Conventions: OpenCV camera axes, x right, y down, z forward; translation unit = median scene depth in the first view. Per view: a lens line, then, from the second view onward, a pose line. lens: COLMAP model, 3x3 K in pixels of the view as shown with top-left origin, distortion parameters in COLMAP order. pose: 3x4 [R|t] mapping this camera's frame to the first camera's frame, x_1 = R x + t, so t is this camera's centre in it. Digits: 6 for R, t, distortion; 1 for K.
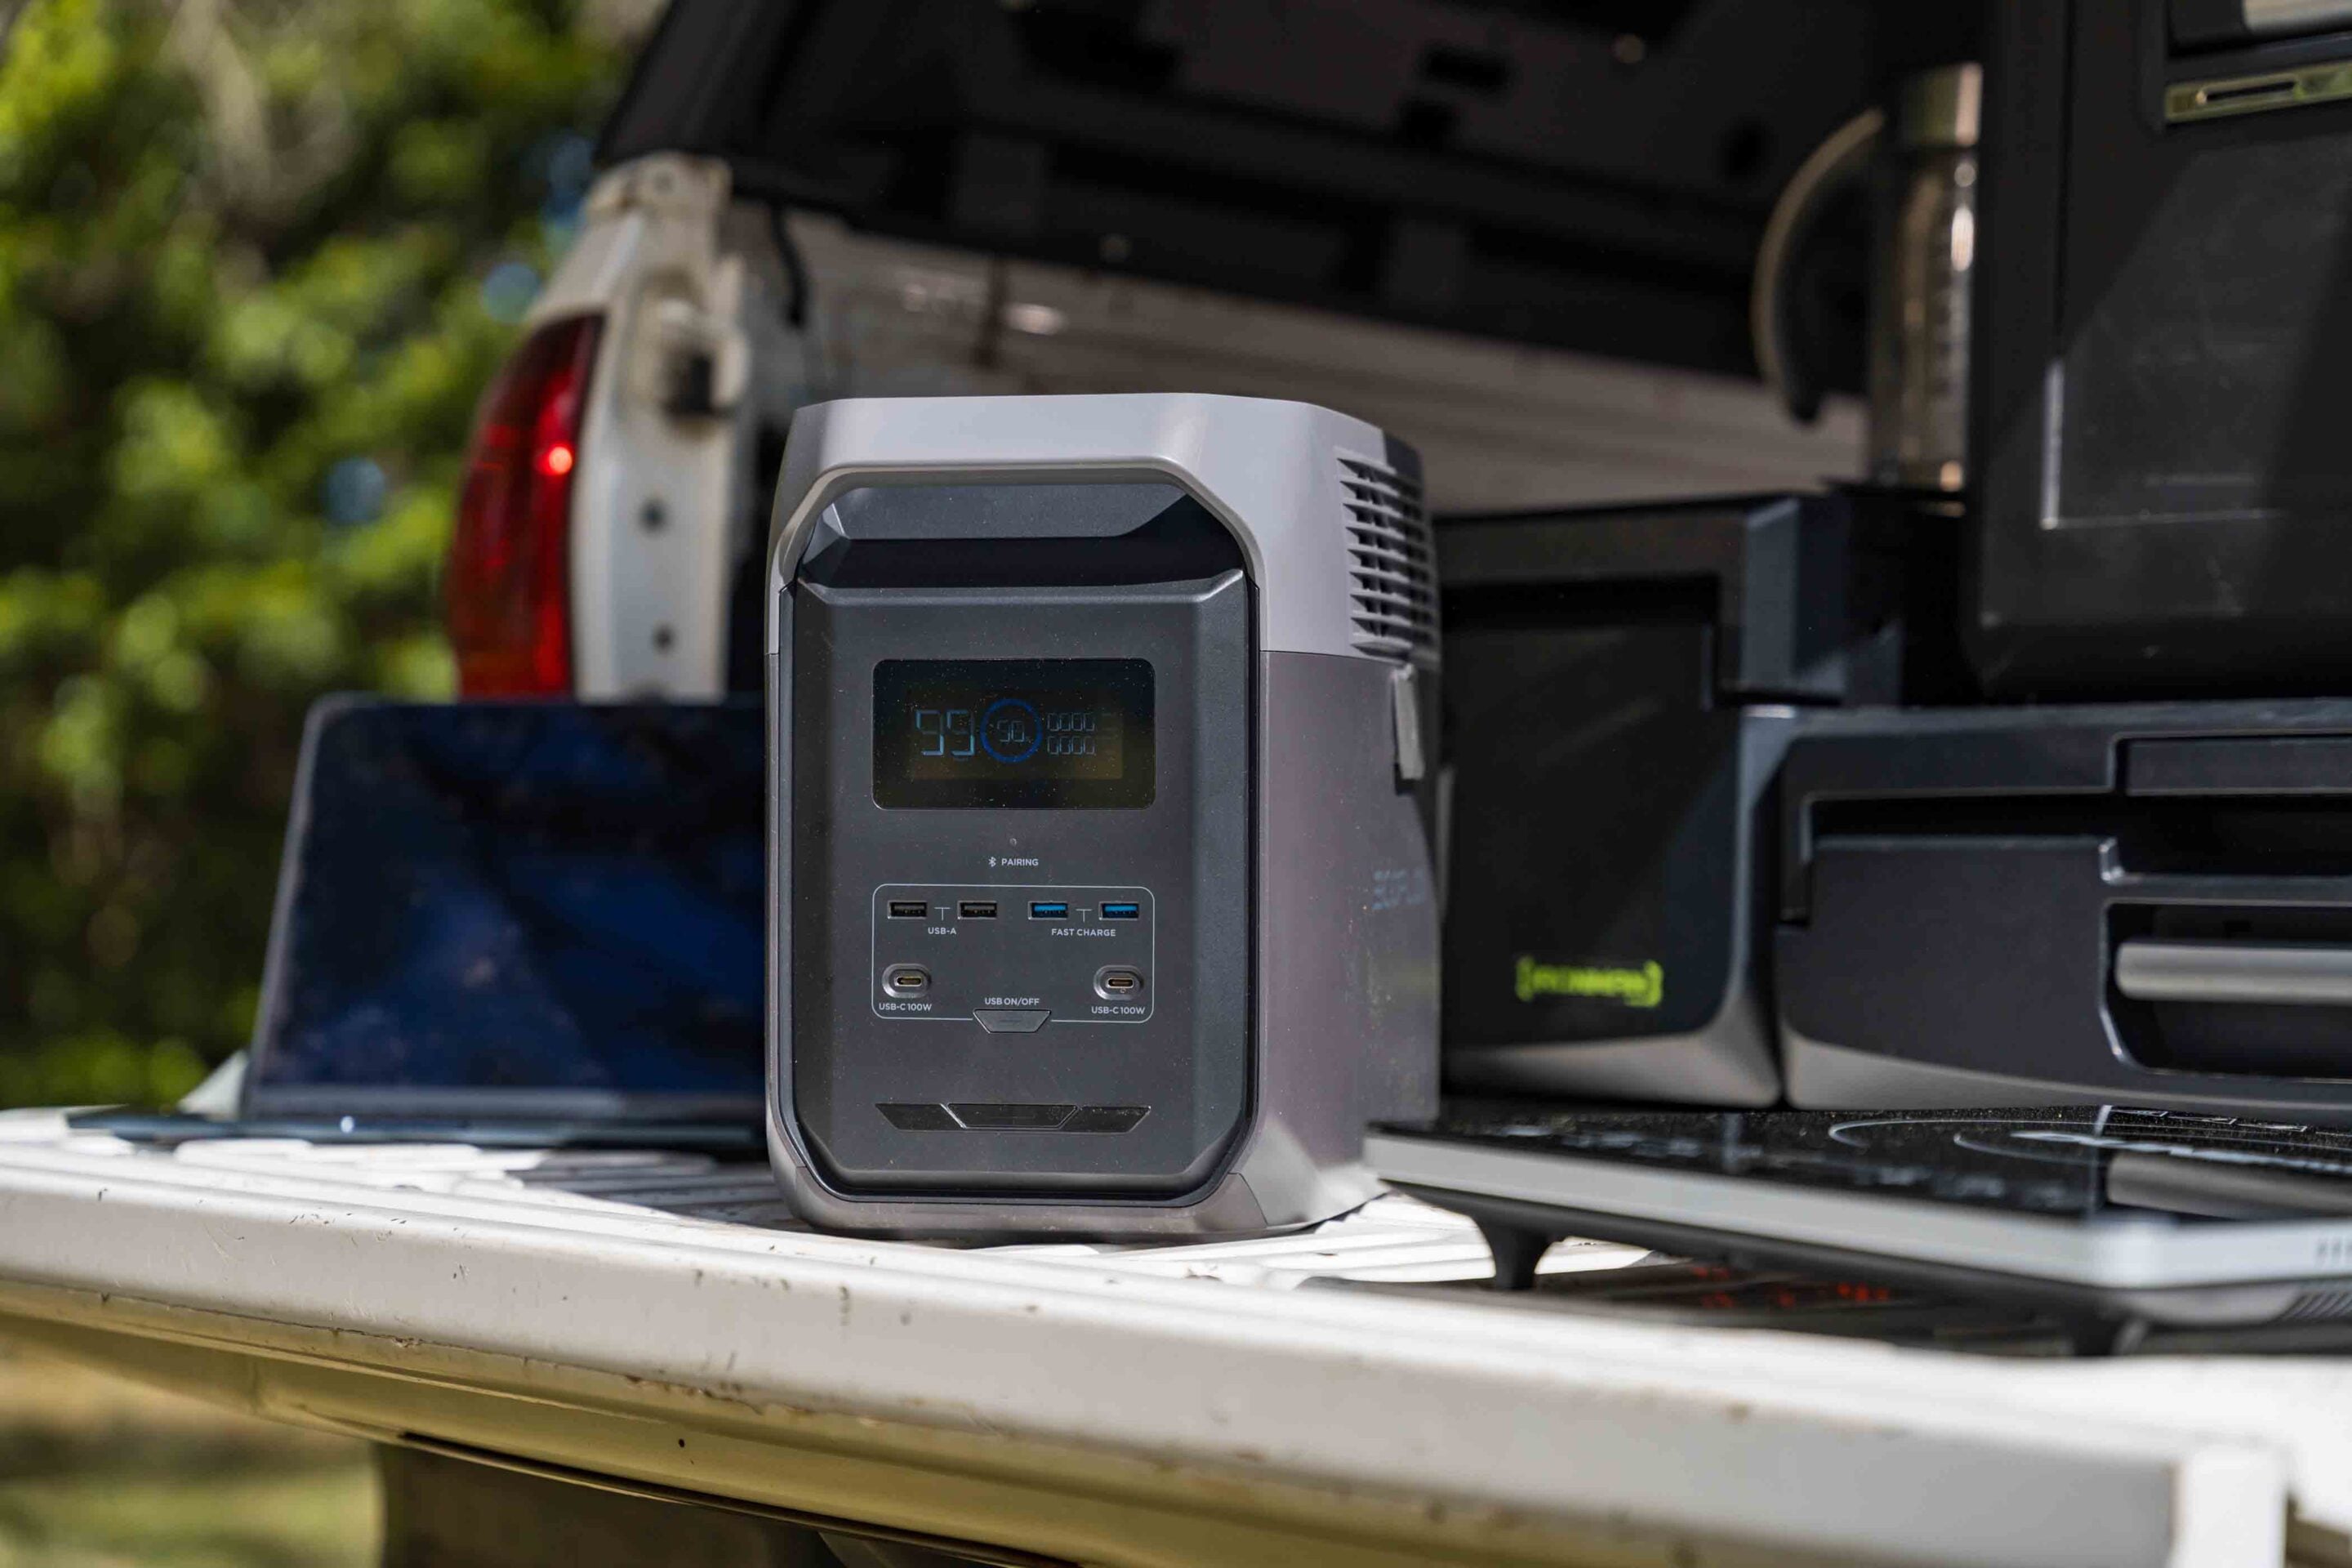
lens RADIAL K [[5862.2, 0, 1176.0], [0, 5862.2, 784.0], [0, 0, 1]] dist [0.238538, -0.189930]
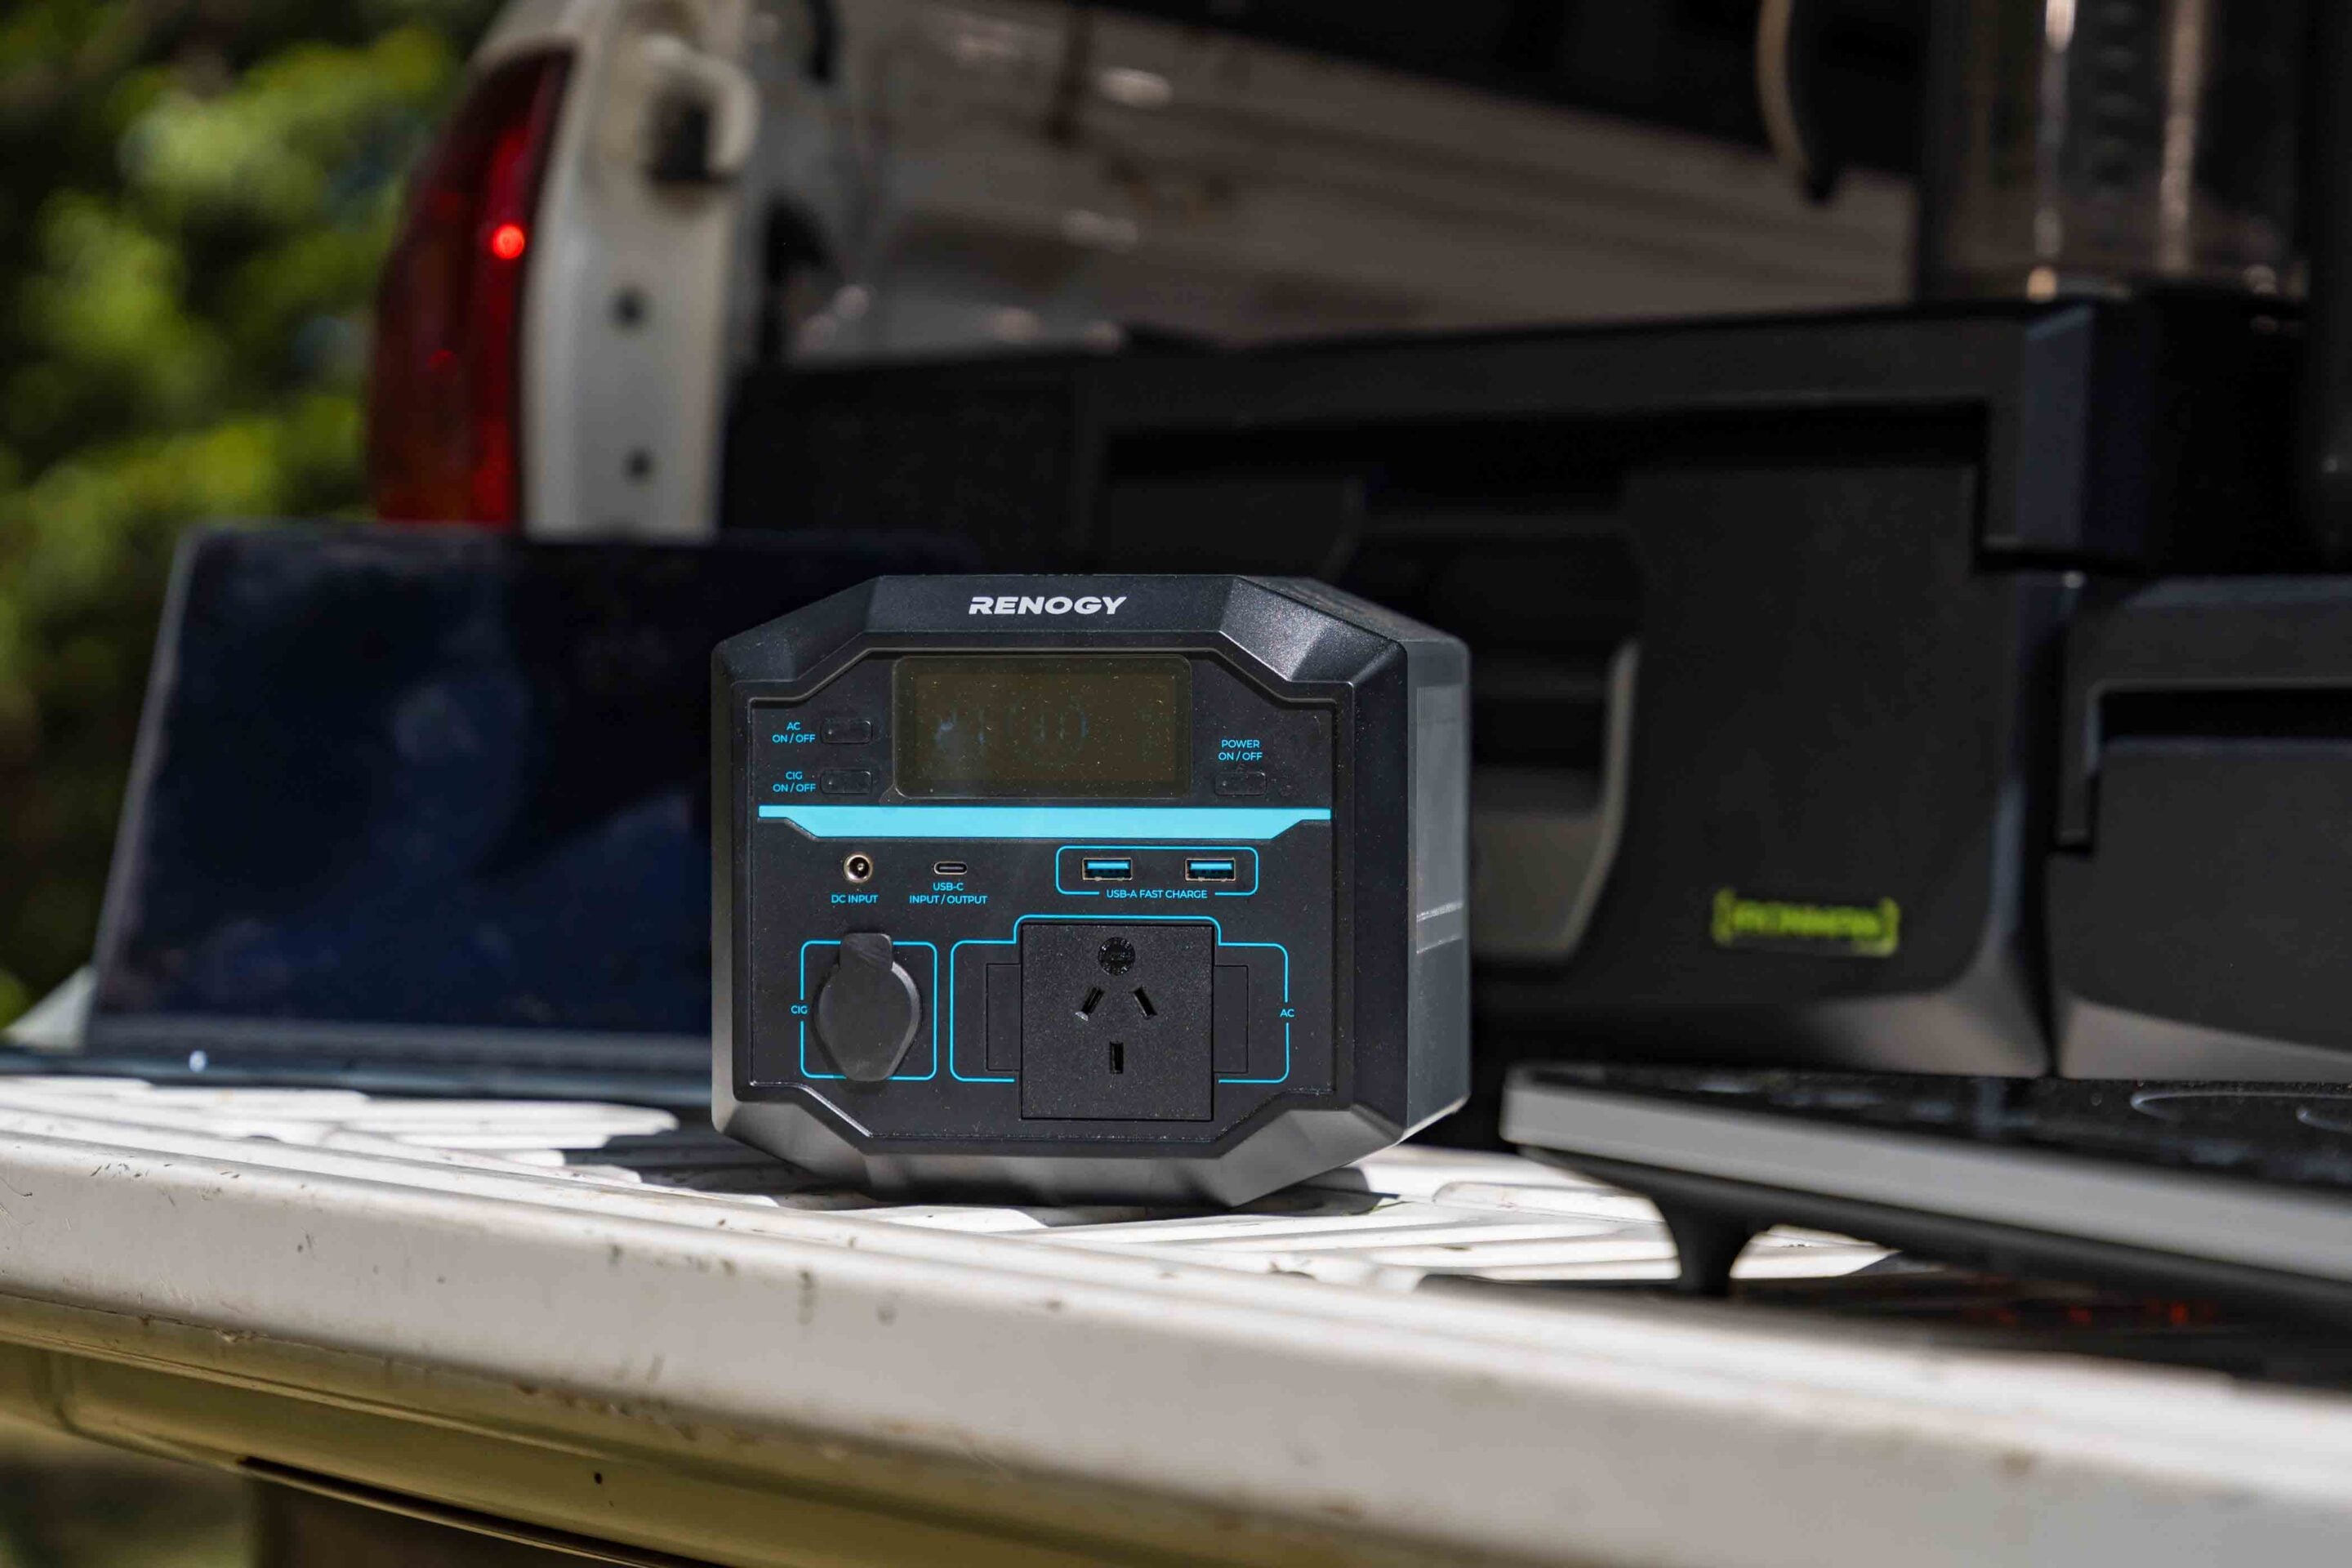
lens RADIAL K [[6707.7, 0, 1335.2], [0, 6707.7, 784.0], [0, 0, 1]] dist [0.191363, 0.359898]
pose [[0.999606, 0.027730, 0.004429, 0.003966], [-0.027740, 0.999613, 0.002119, 0.016171], [-0.004369, -0.002241, 0.999988, 0.118771]]
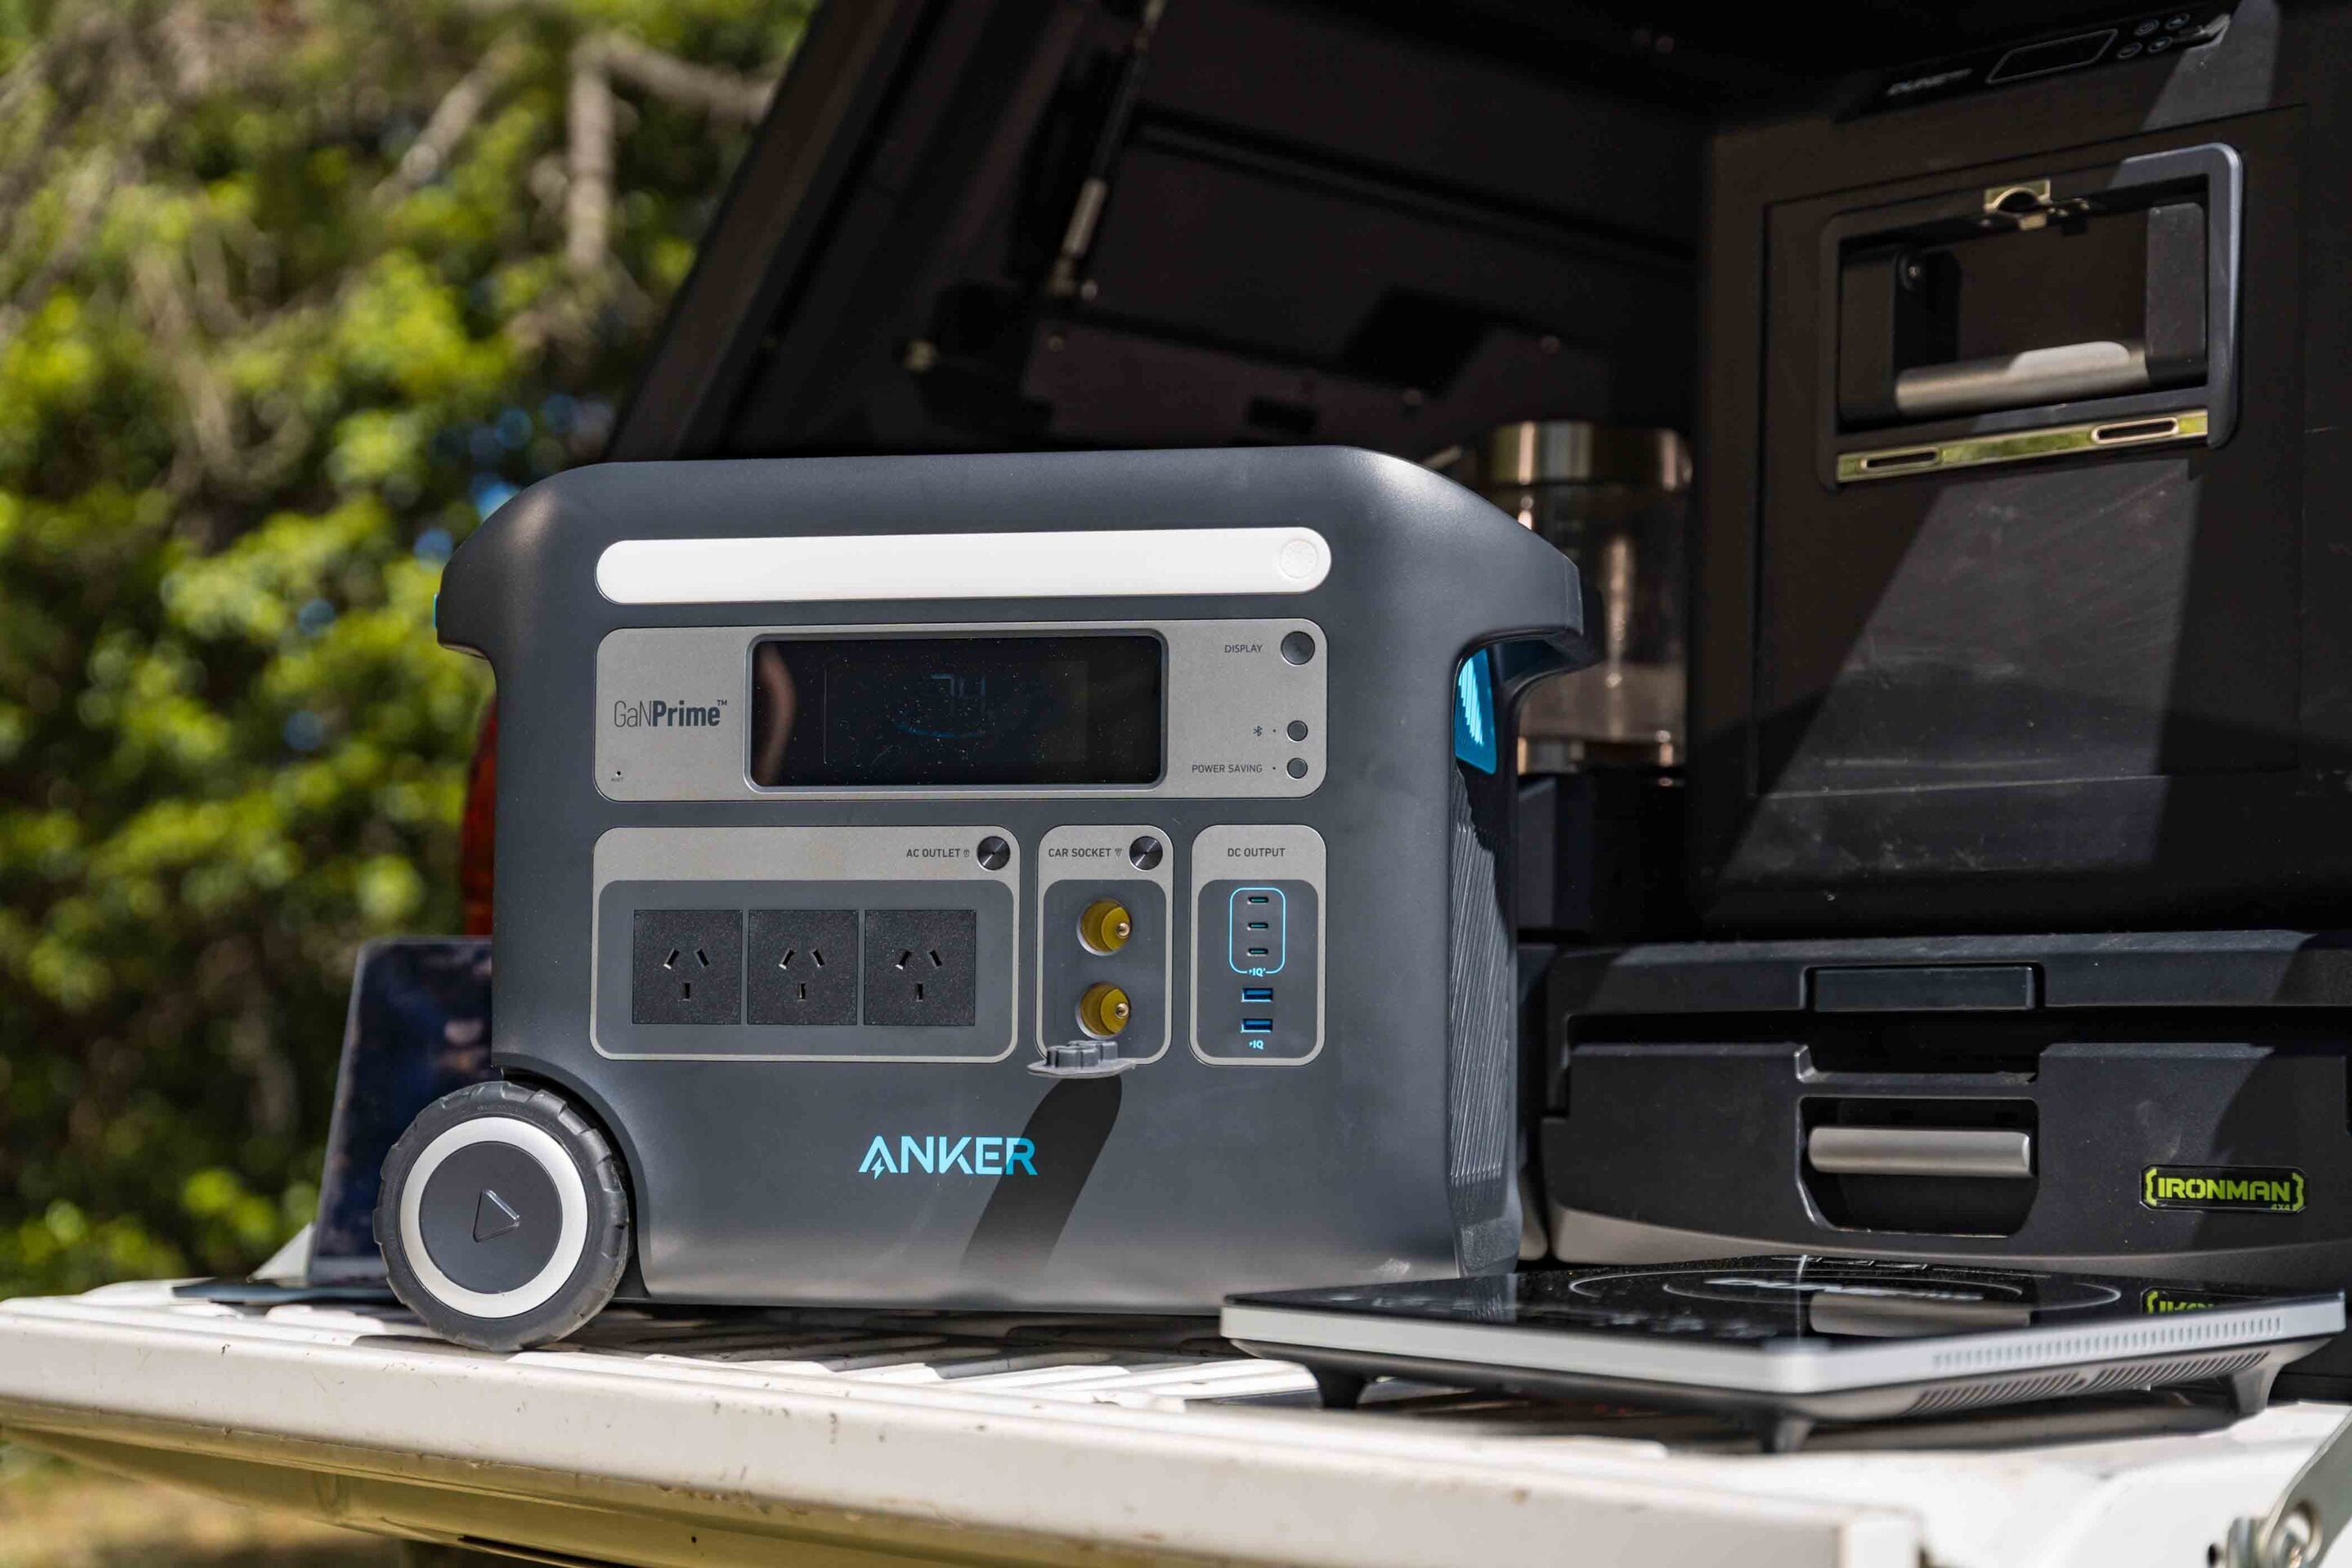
lens RADIAL K [[5314.0, 0, 1176.0], [0, 5314.0, 784.0], [0, 0, 1]] dist [0.282103, -0.165065]
pose [[0.999371, -0.009837, 0.034057, -0.015634], [0.010913, 0.999443, -0.031548, -0.012187], [-0.033727, 0.031900, 0.998922, -0.148294]]
